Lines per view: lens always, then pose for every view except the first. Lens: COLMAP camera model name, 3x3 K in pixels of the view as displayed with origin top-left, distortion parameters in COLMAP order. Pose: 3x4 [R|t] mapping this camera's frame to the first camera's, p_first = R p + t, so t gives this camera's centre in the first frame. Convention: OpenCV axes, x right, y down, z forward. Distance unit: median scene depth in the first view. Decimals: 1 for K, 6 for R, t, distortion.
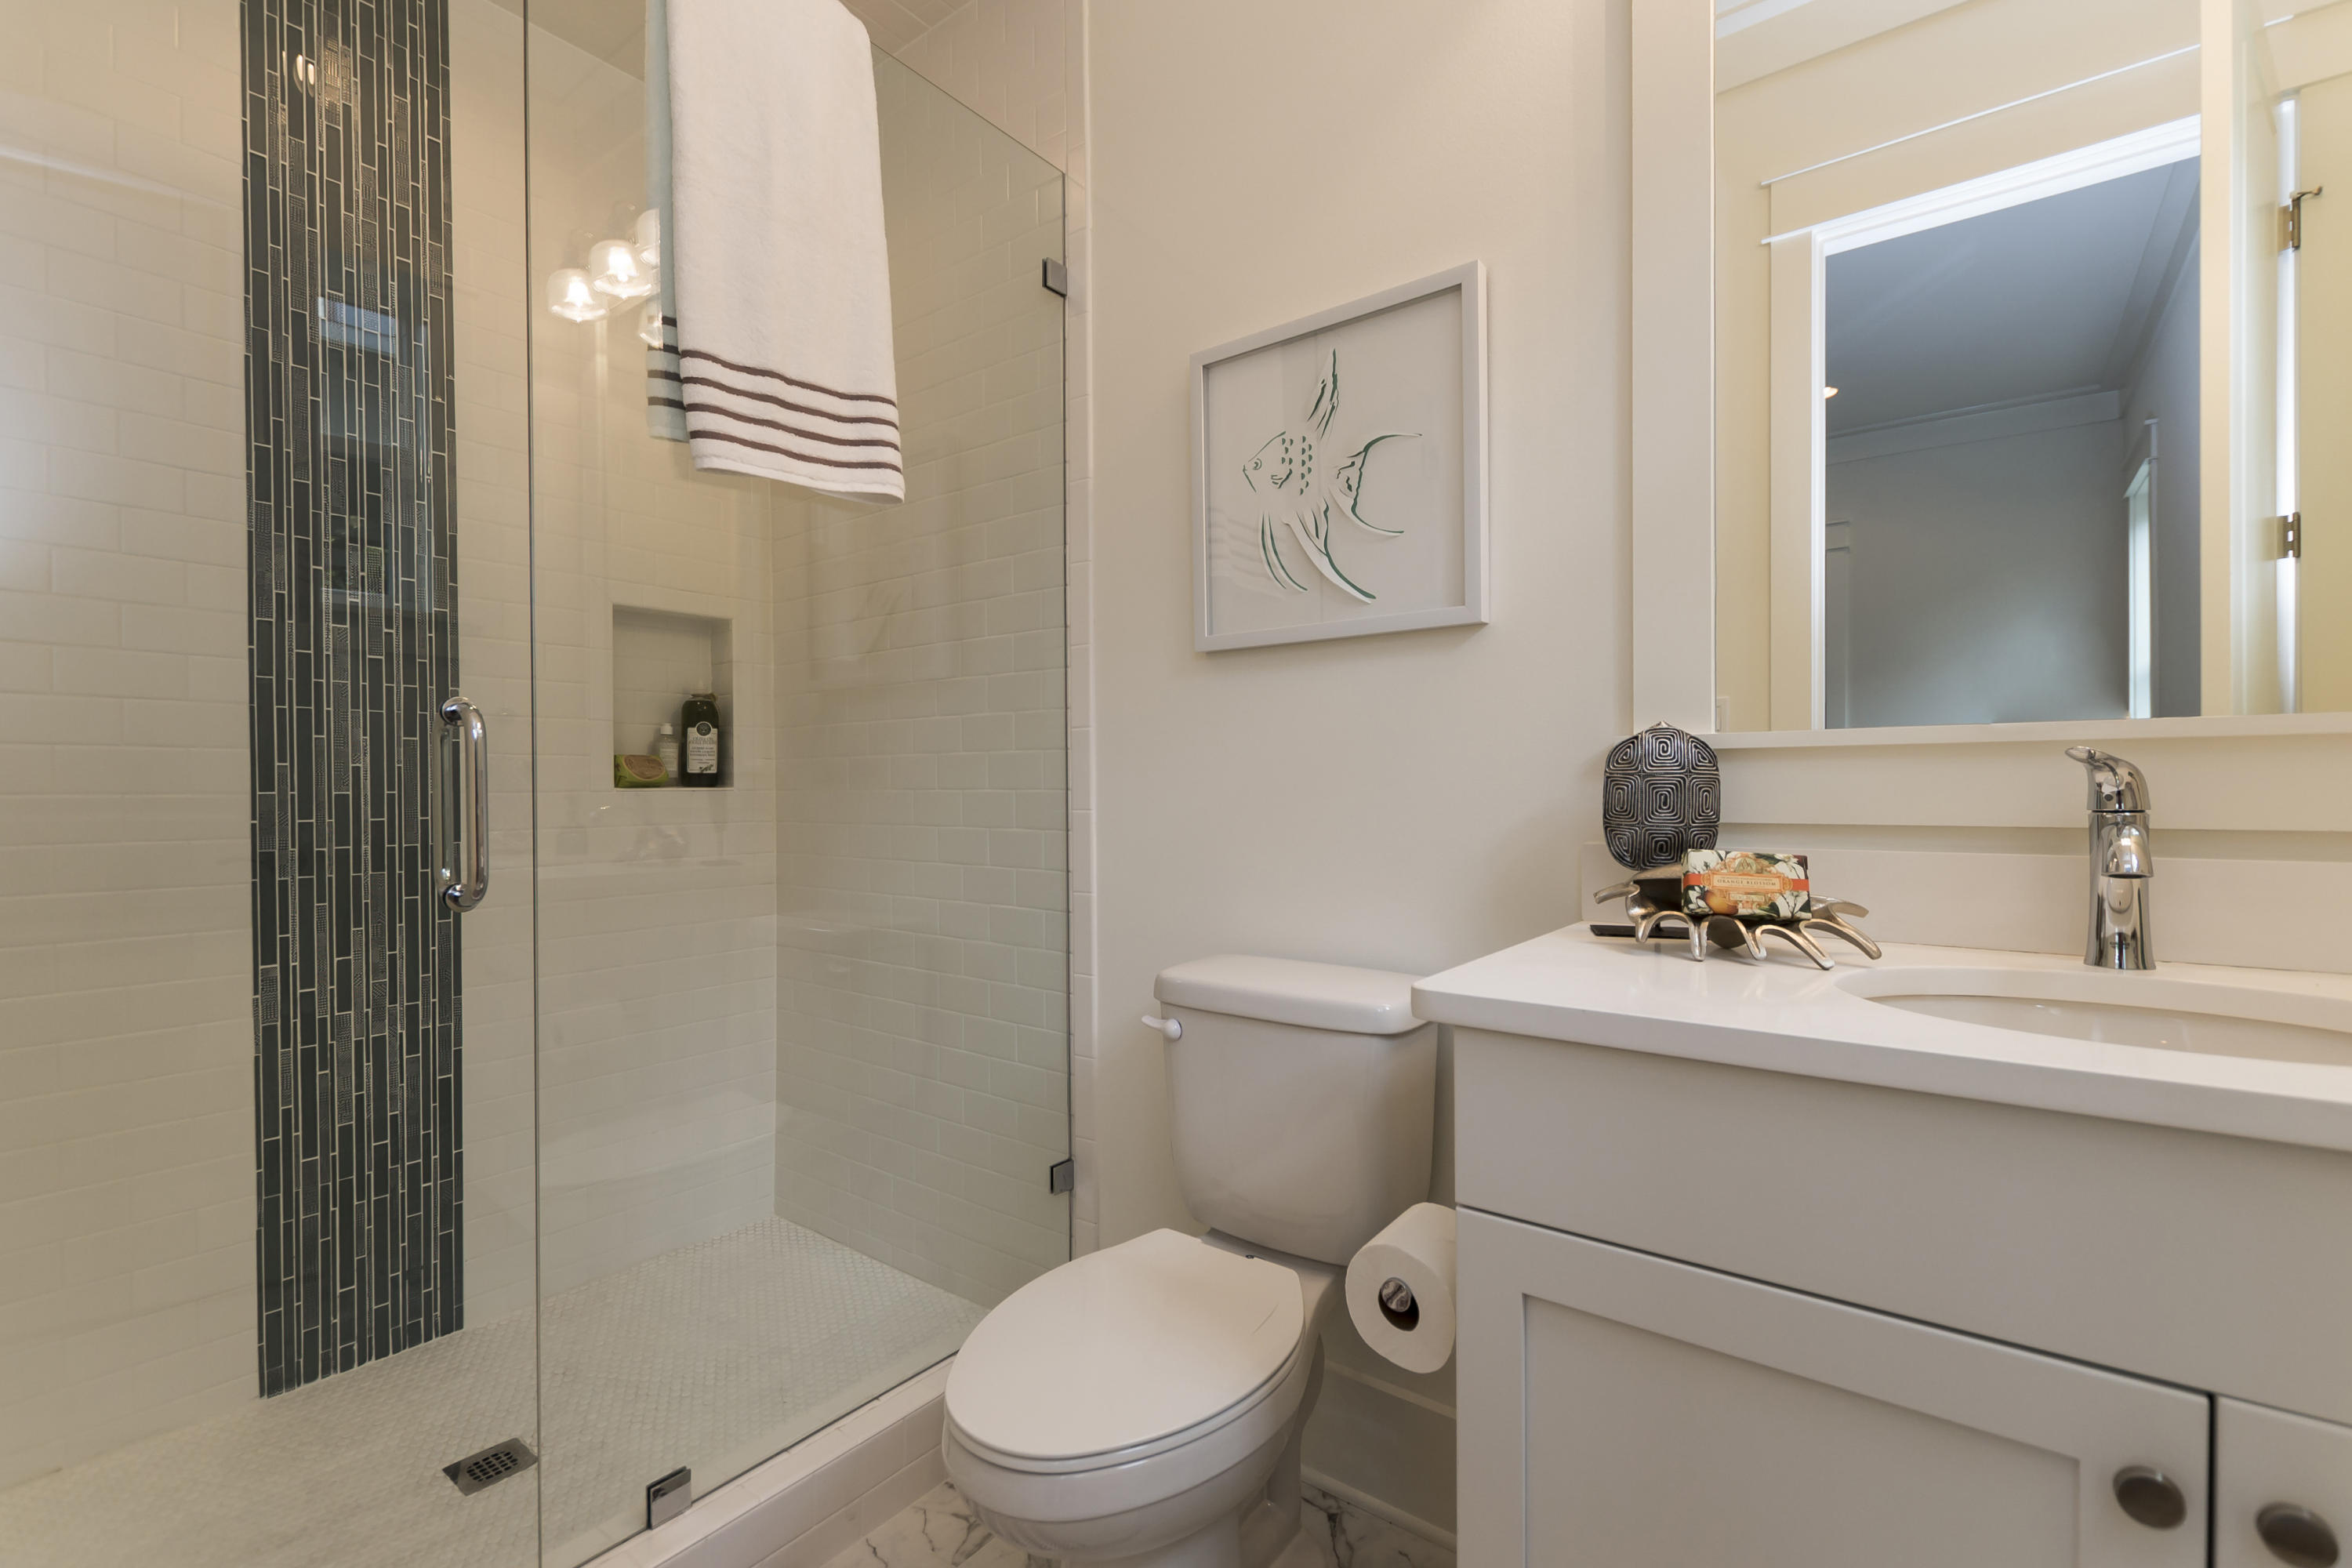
lens RADIAL K [[1021.5, 0, 1156.7], [0, 1021.5, 771.8], [0, 0, 1]] dist [0.014279, -0.006678]
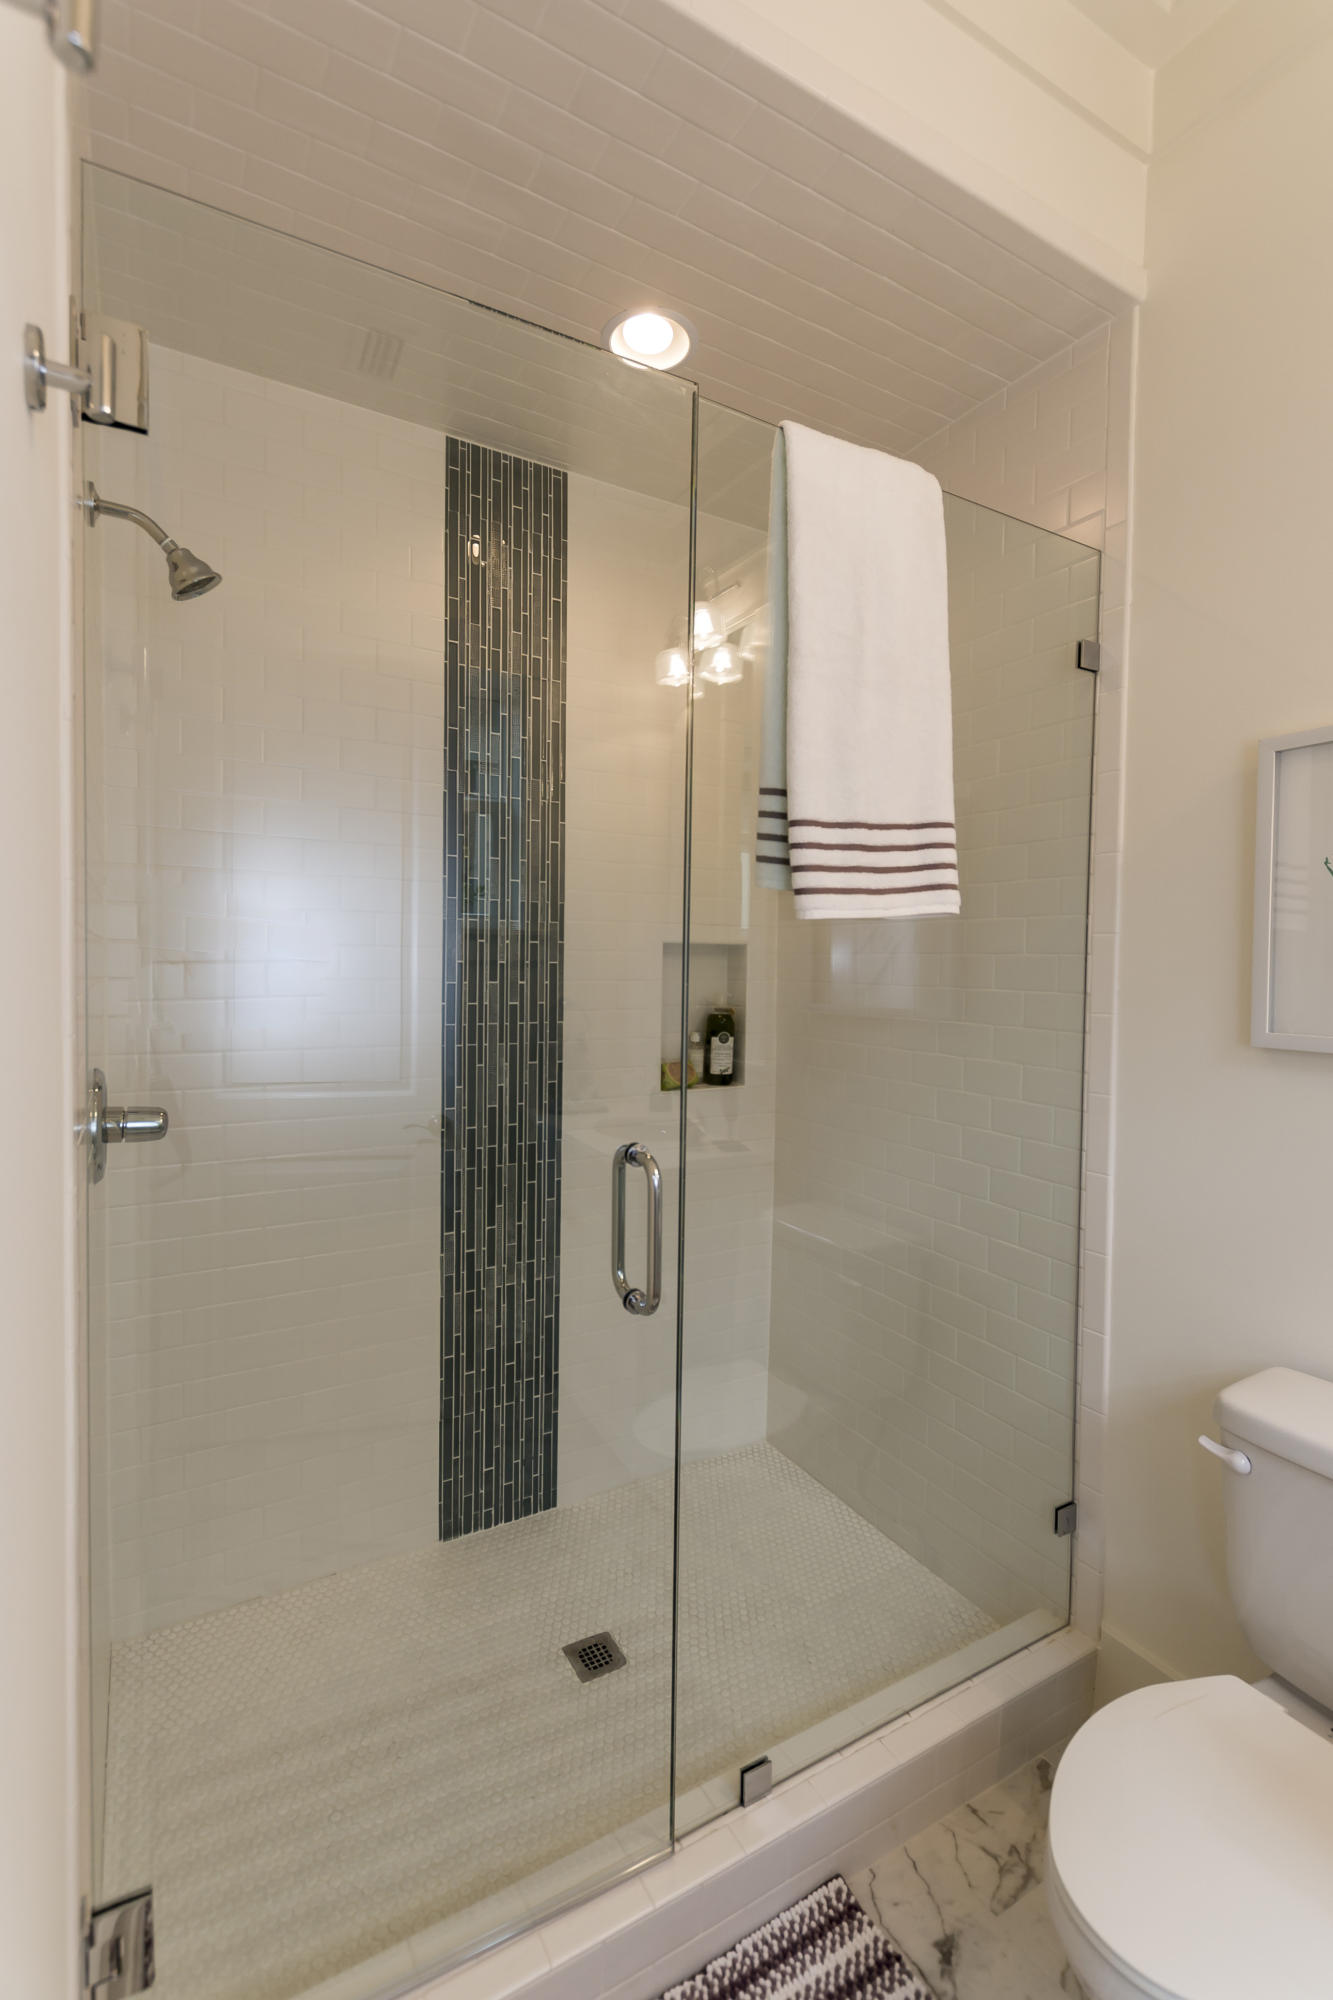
lens RADIAL K [[895.8, 0, 669.0], [0, 895.8, 983.3], [0, 0, 1]] dist [0.012527, -0.000337]
pose [[0.925969, 0.027855, -0.376570, -0.139570], [-0.019207, 0.999459, 0.026700, -0.172245], [0.377110, -0.017490, 0.926003, 0.004633]]
